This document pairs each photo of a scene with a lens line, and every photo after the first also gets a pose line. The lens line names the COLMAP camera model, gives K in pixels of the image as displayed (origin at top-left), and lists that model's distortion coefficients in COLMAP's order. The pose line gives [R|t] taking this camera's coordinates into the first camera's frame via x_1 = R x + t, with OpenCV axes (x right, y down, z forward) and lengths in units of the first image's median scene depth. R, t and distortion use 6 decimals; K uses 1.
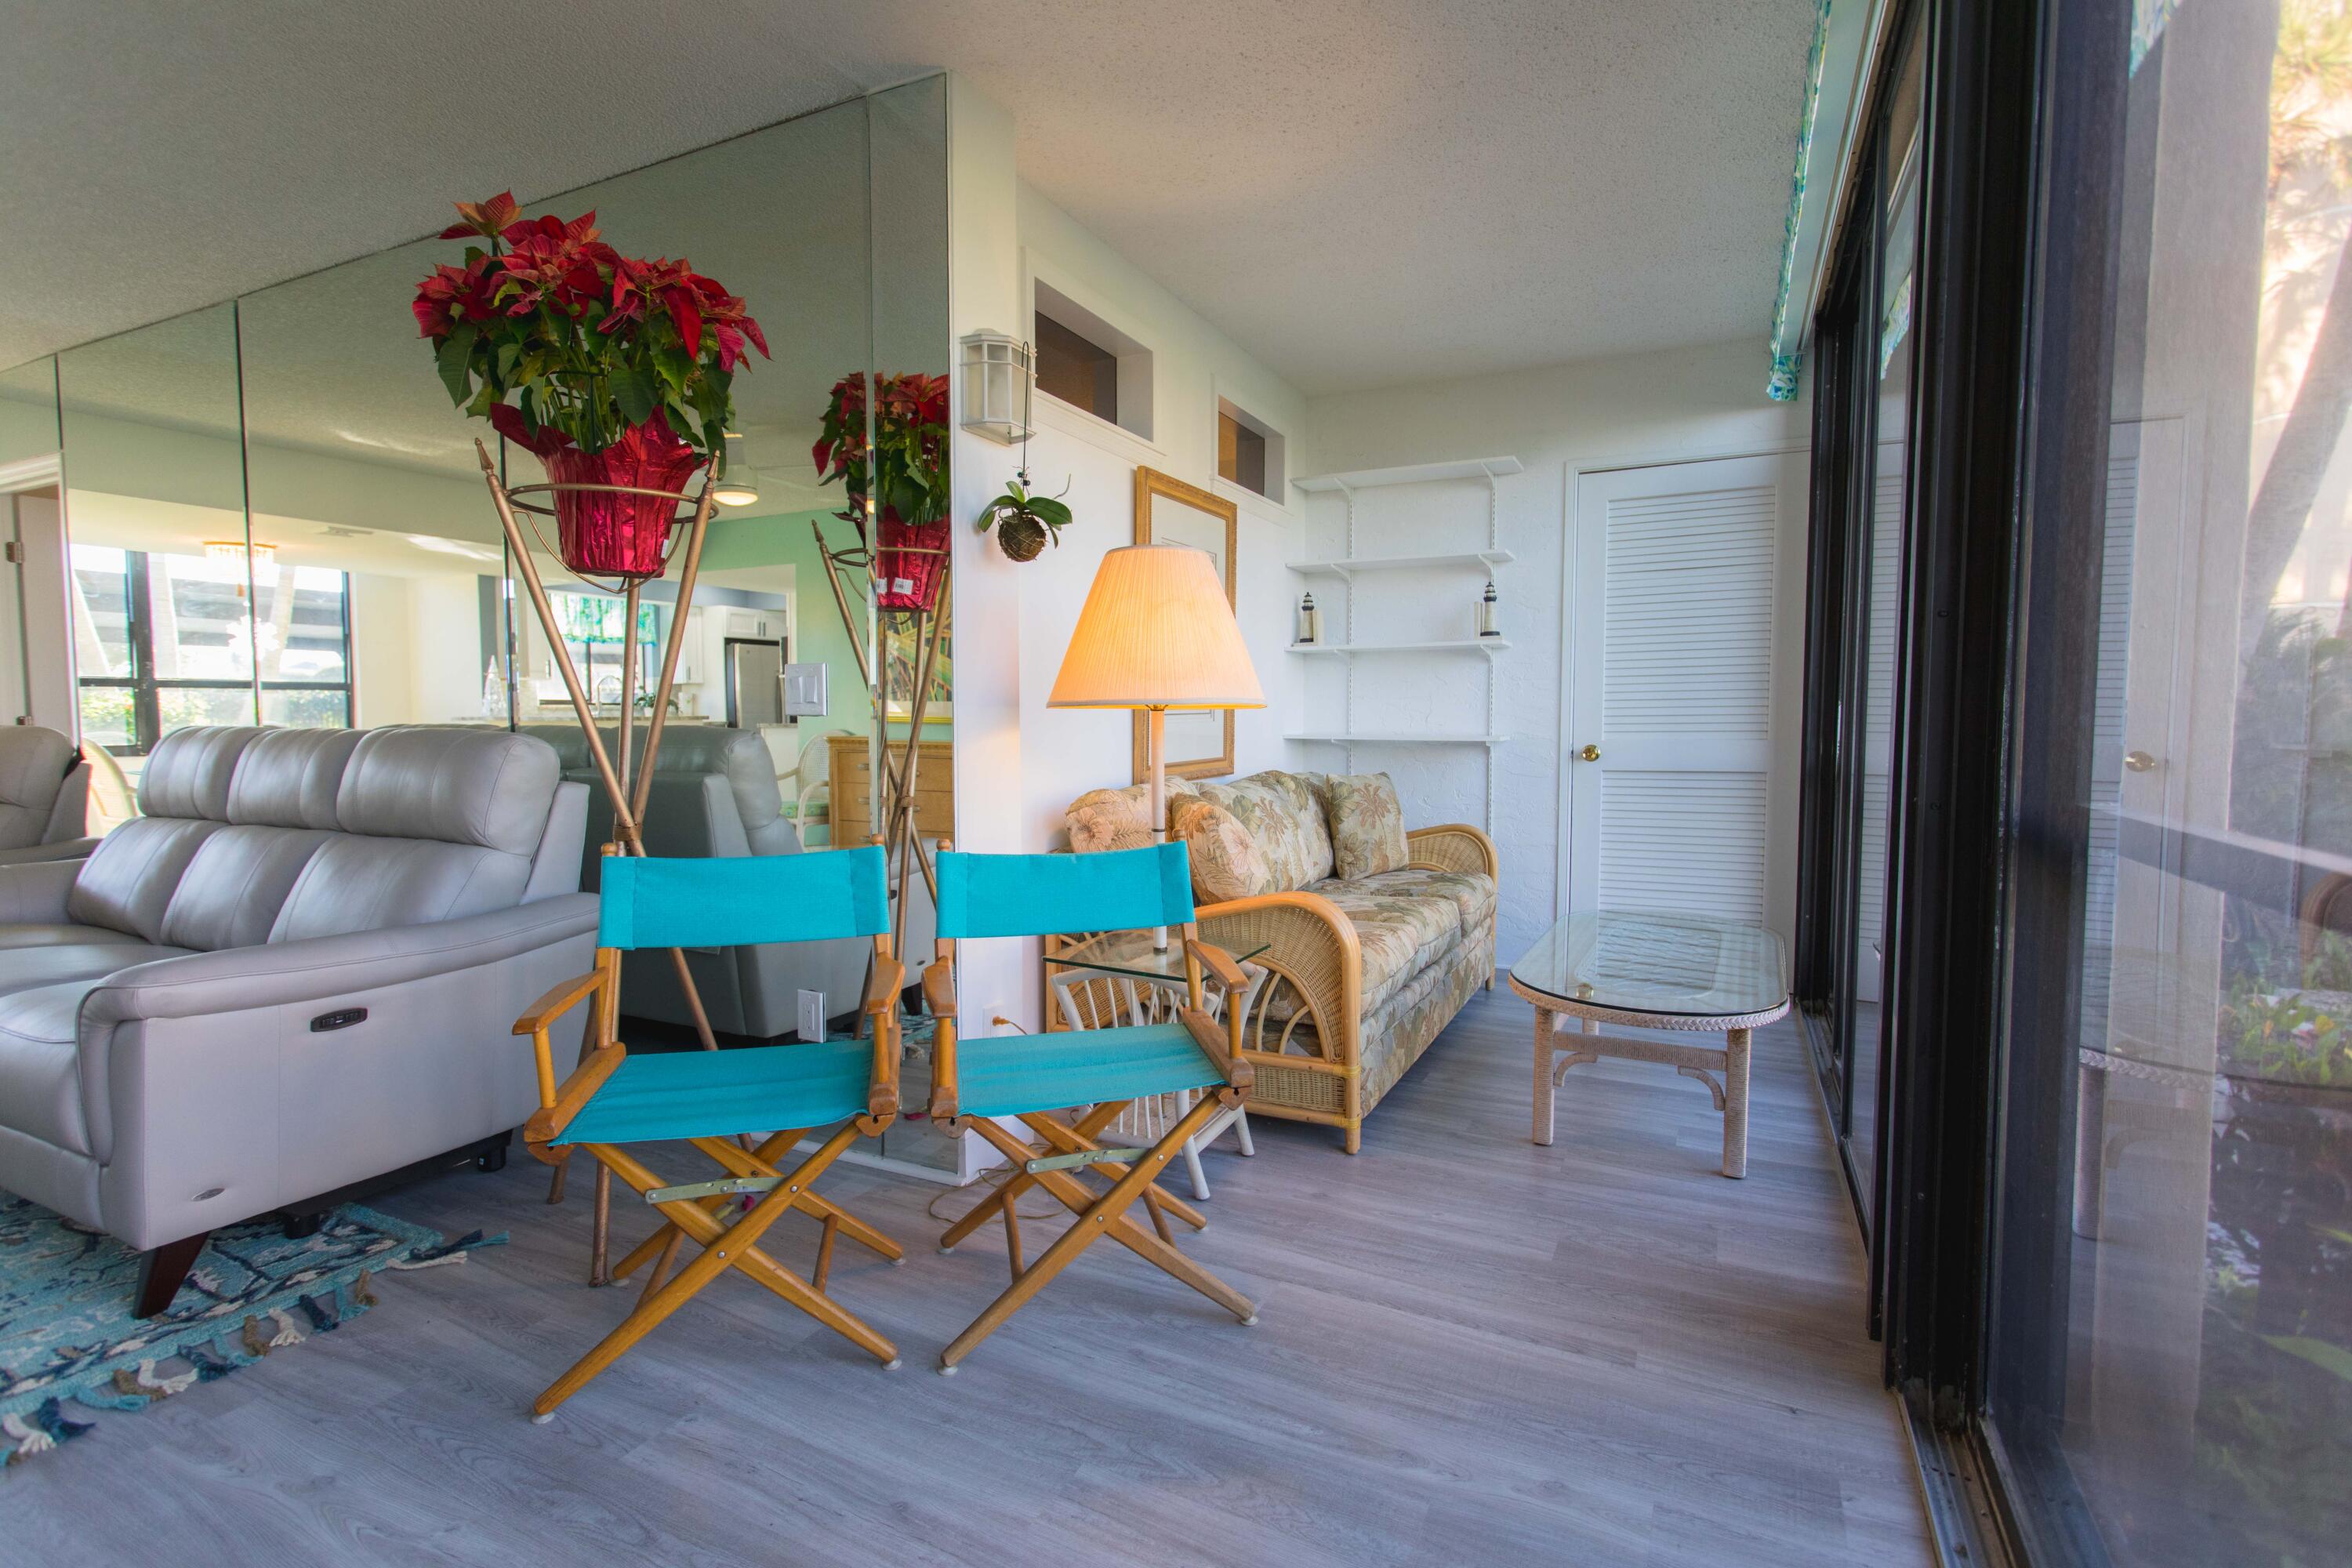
lens RADIAL K [[1122.1, 0, 1184.7], [0, 1122.1, 786.0], [0, 0, 1]] dist [0.004310, -0.002342]
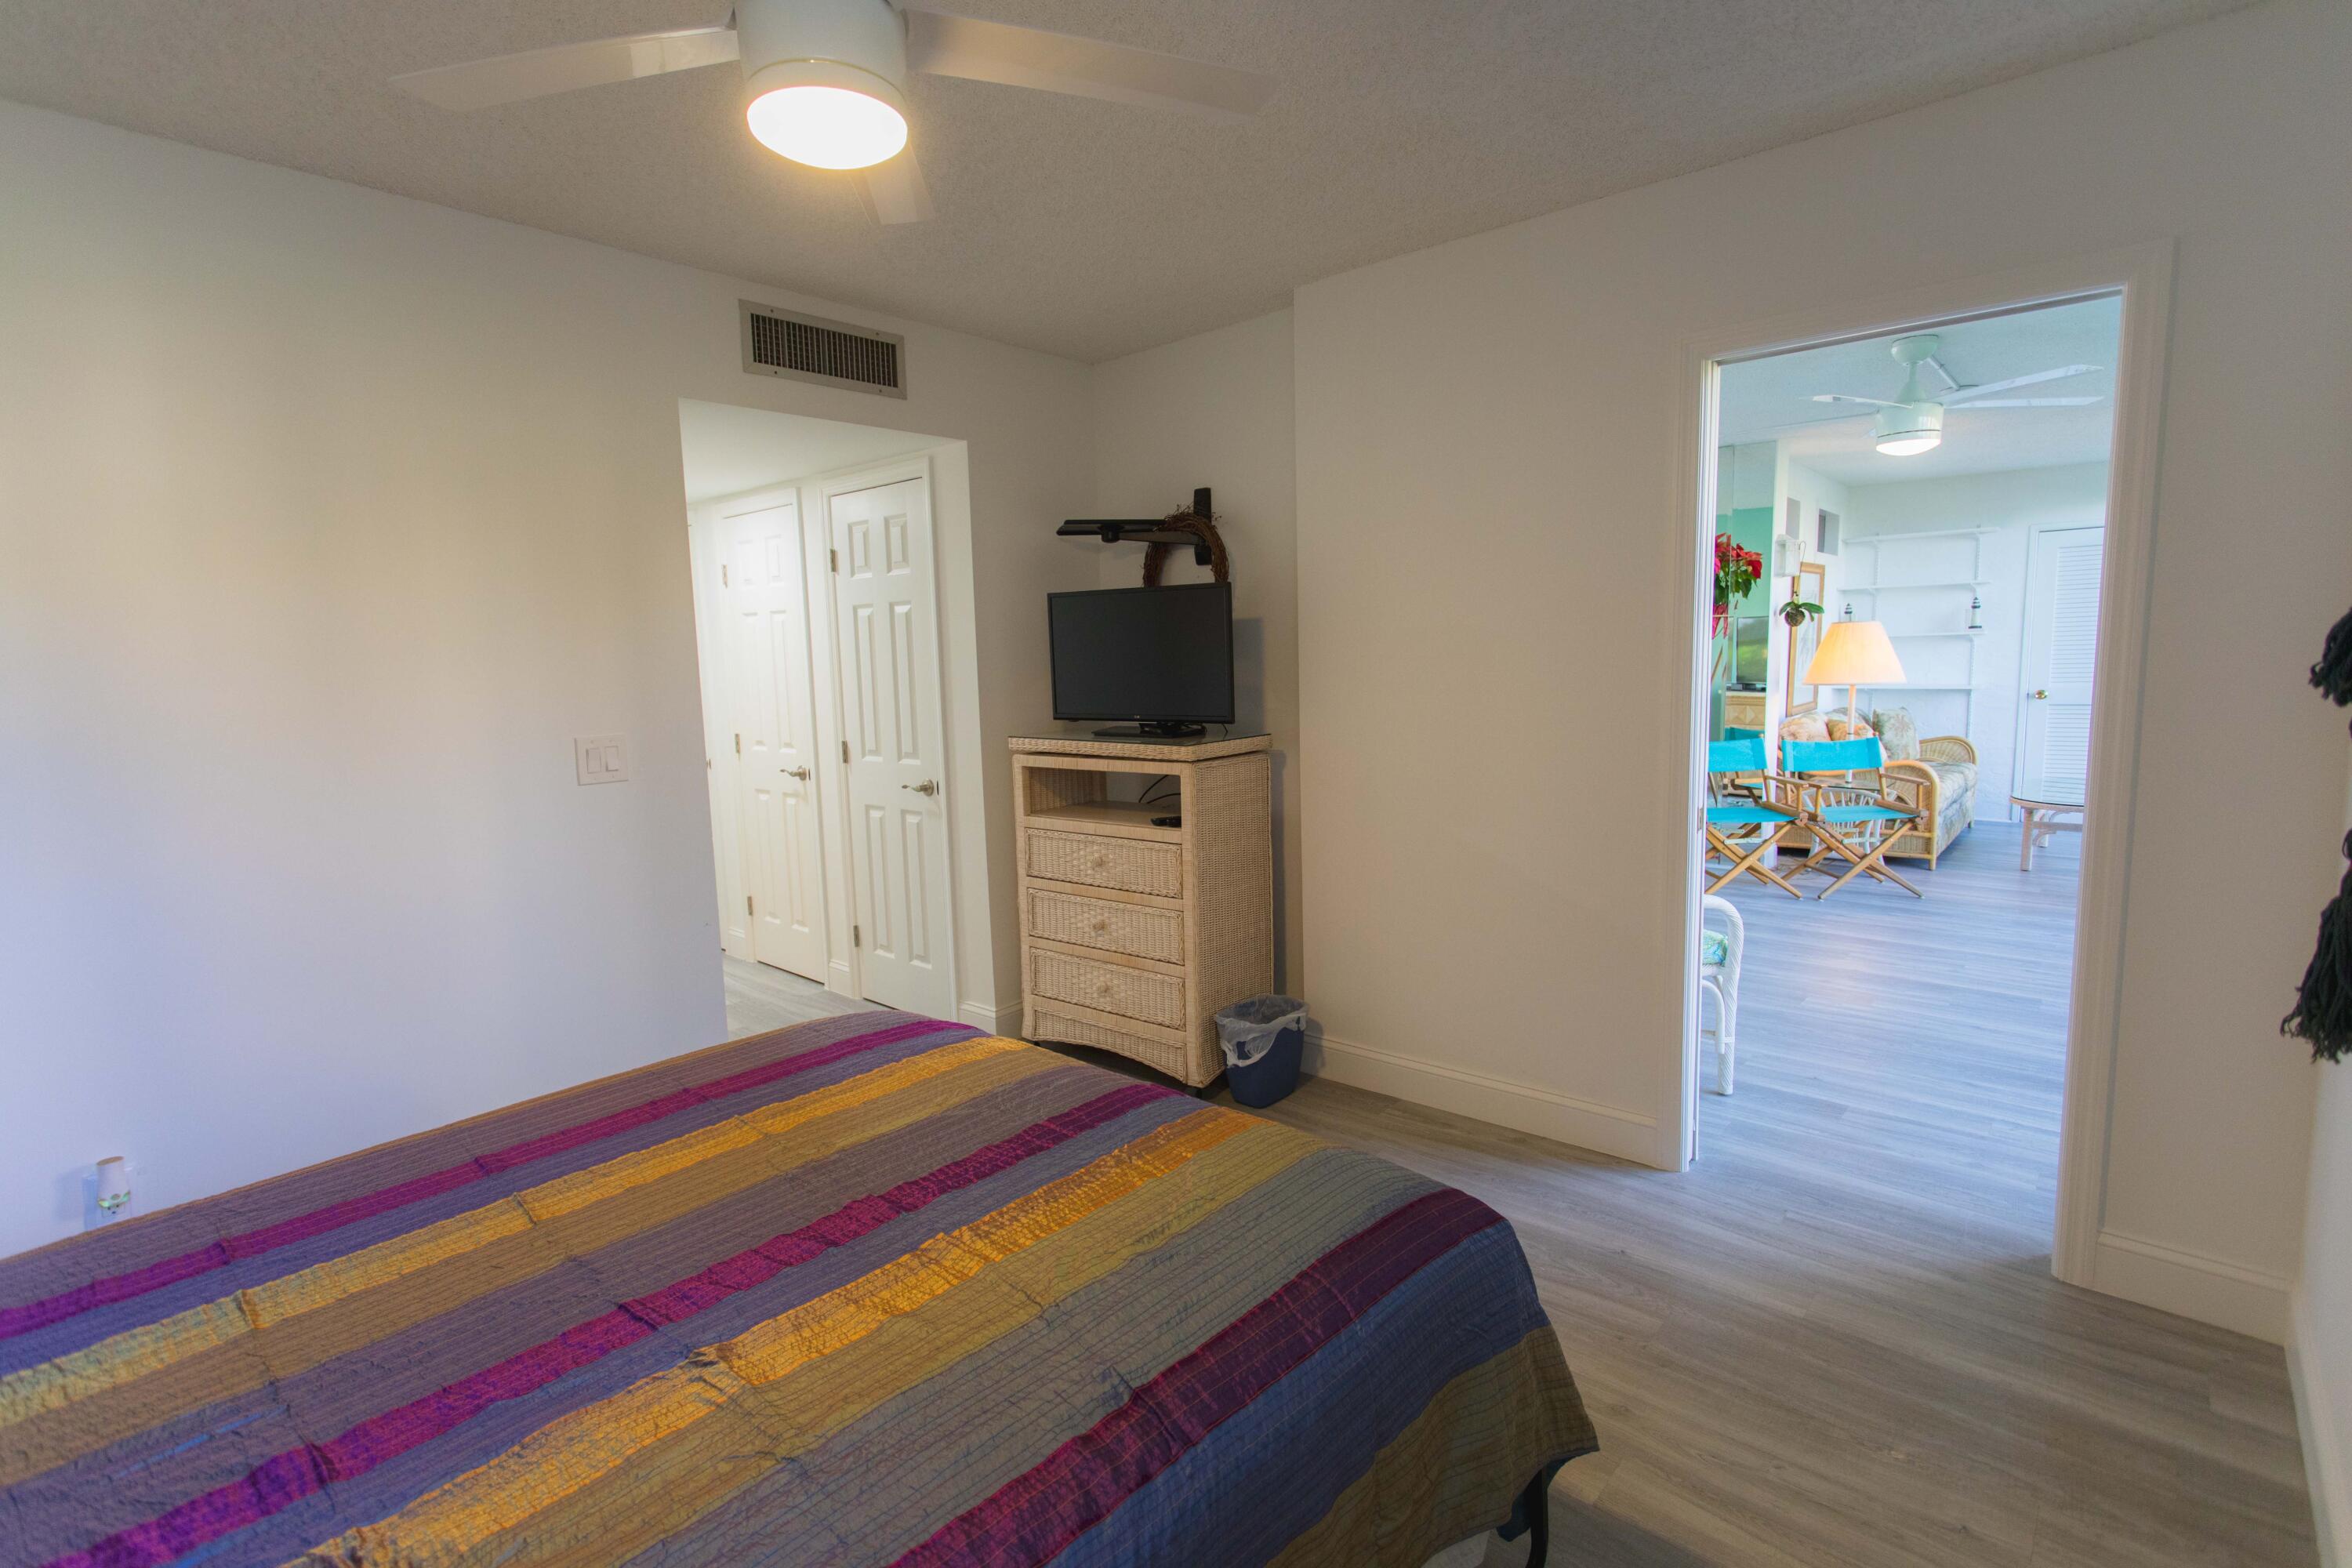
lens RADIAL K [[1122.1, 0, 1169.5], [0, 1122.1, 783.8], [0, 0, 1]] dist [0.004310, -0.002342]
pose [[0.963213, 0.004907, -0.268695, -0.686676], [0.010332, 0.998418, 0.055271, -0.002368], [0.268541, -0.056014, 0.961638, -1.526133]]
